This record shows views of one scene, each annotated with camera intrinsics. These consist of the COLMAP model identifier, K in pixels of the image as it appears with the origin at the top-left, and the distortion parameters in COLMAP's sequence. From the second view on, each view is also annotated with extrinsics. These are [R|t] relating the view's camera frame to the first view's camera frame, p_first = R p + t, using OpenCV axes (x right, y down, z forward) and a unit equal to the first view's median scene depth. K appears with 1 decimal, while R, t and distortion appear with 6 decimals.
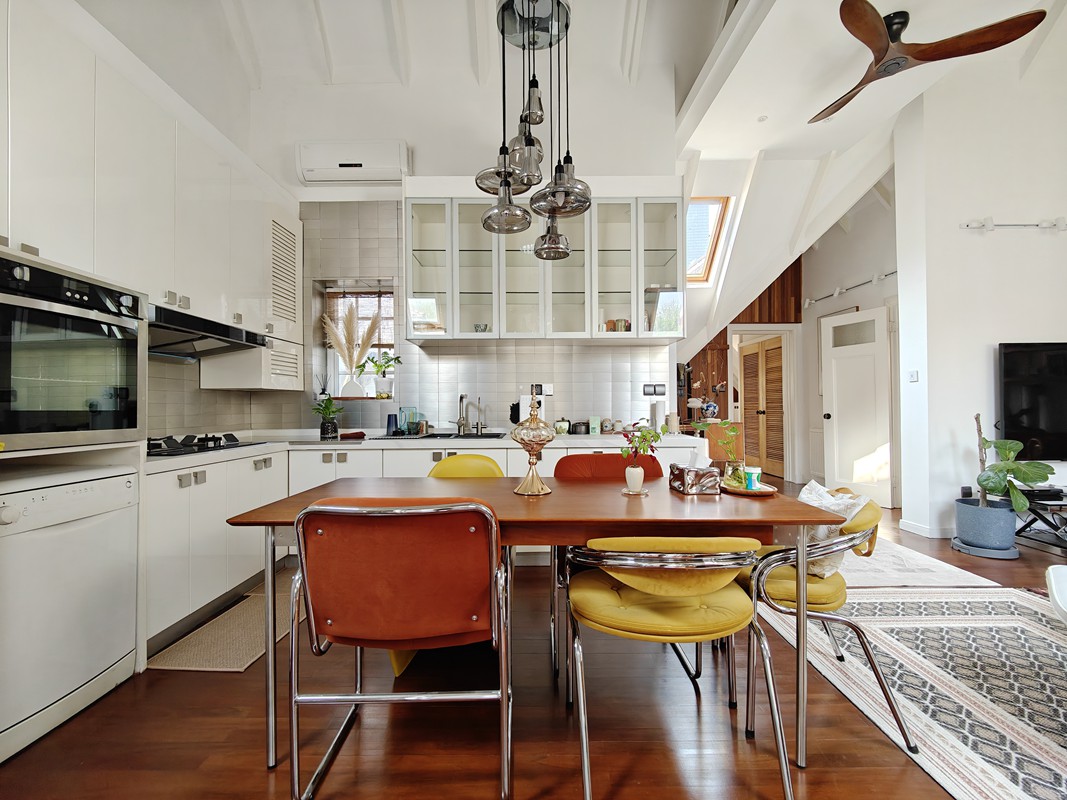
lens RADIAL K [[463.2, 0, 535.7], [0, 463.2, 403.8], [0, 0, 1]] dist [-0.005343, -0.000287]
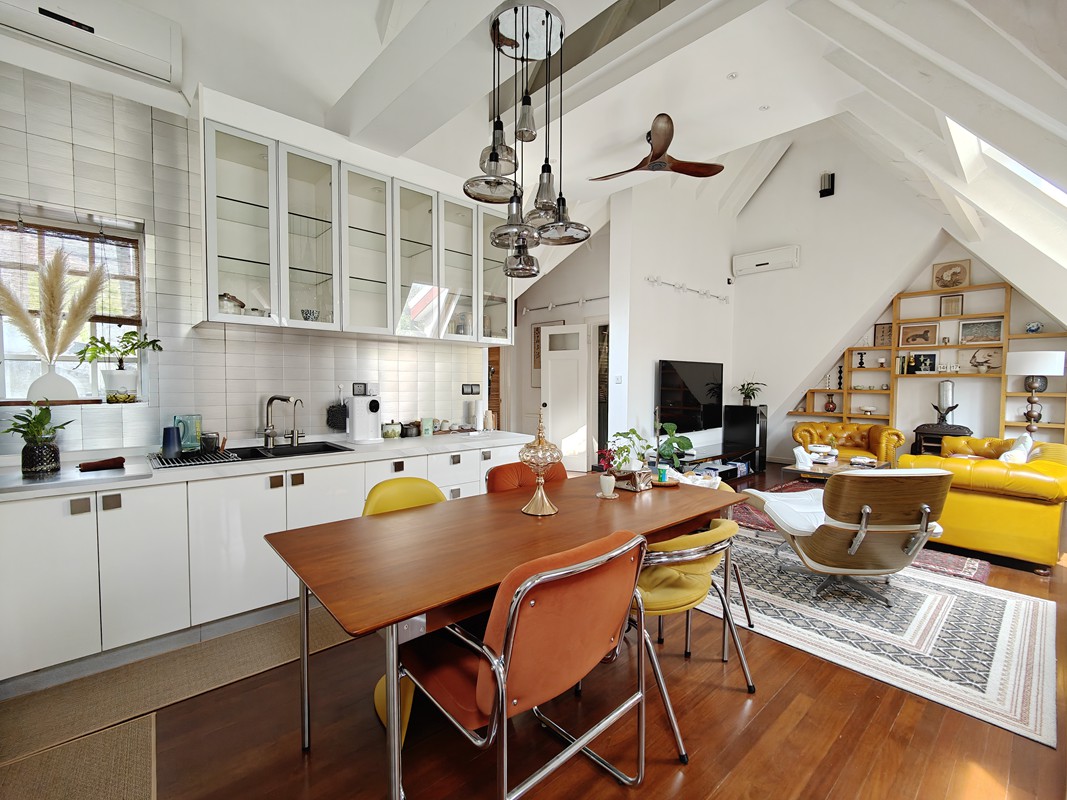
lens RADIAL K [[467.1, 0, 535.0], [0, 467.1, 400.9], [0, 0, 1]] dist [0.016955, -0.013515]
pose [[0.740005, -0.014490, 0.672446, -0.353426], [-0.015491, 0.999136, 0.038577, -0.047682], [-0.672423, -0.038964, 0.739140, 0.116758]]
